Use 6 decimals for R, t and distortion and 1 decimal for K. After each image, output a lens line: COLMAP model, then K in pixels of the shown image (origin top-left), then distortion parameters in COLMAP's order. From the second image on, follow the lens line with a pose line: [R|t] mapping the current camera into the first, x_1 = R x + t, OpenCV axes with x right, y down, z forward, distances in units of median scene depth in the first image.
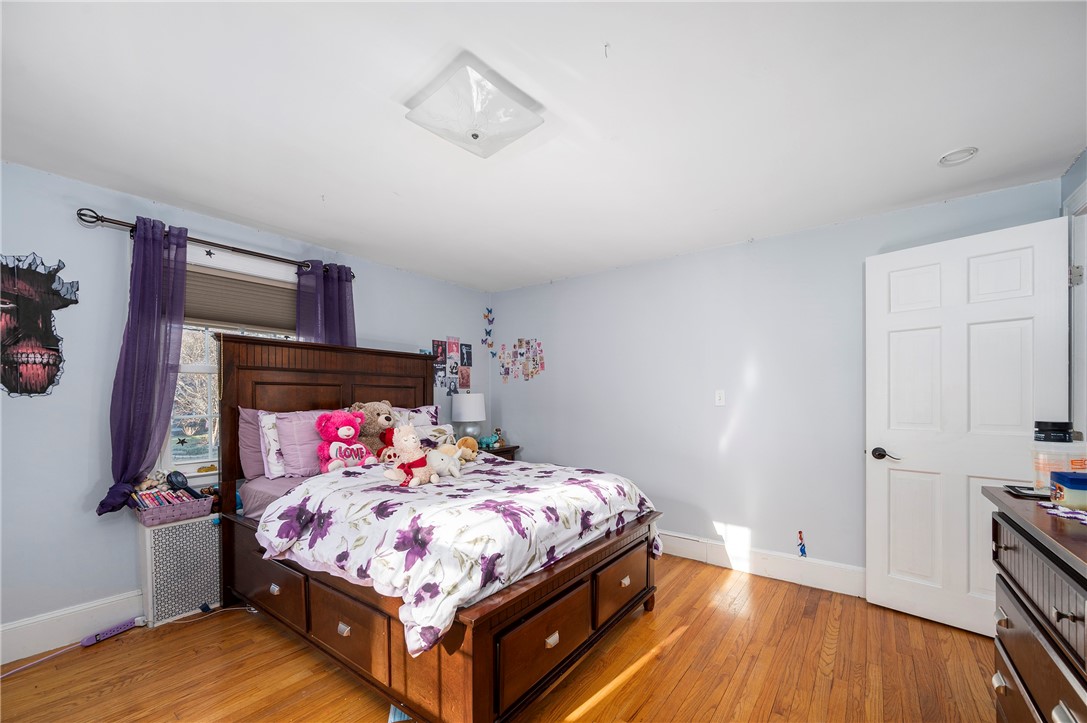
lens RADIAL K [[440.1, 0, 551.1], [0, 440.1, 401.4], [0, 0, 1]] dist [0.003426, 0.000166]
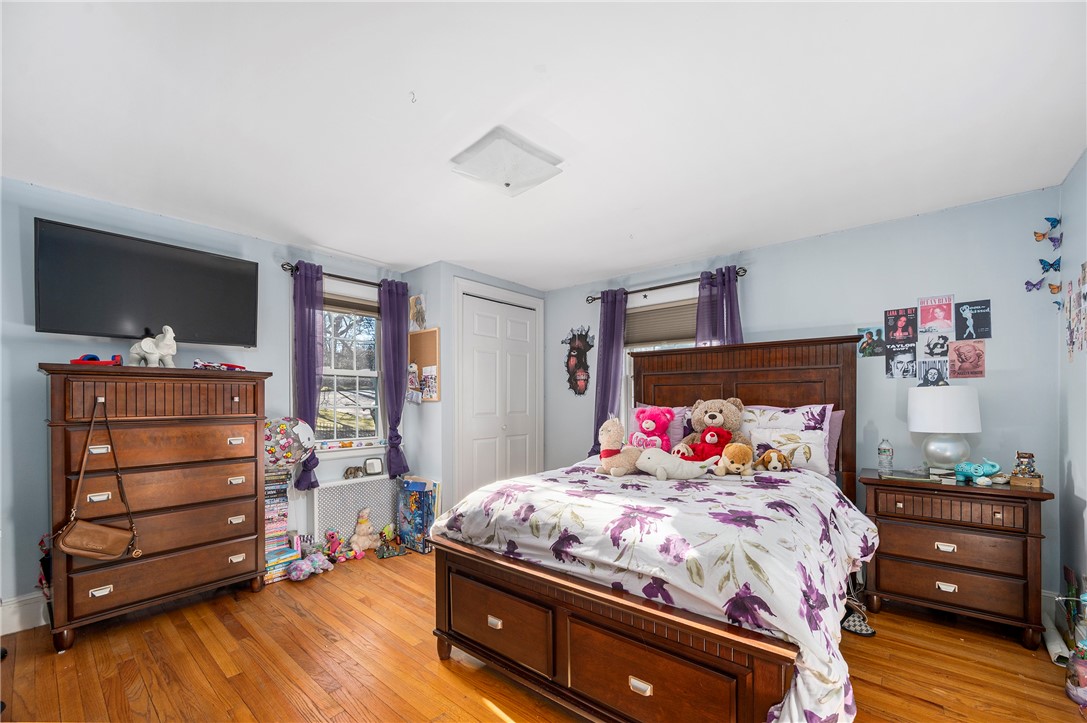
lens RADIAL K [[440.1, 0, 555.4], [0, 440.1, 399.4], [0, 0, 1]] dist [0.003426, 0.000166]
pose [[-0.047171, 0.003181, -0.998882, 0.593316], [-0.002229, 0.999992, 0.003290, -0.001148], [0.998884, 0.002381, -0.047164, 0.670092]]
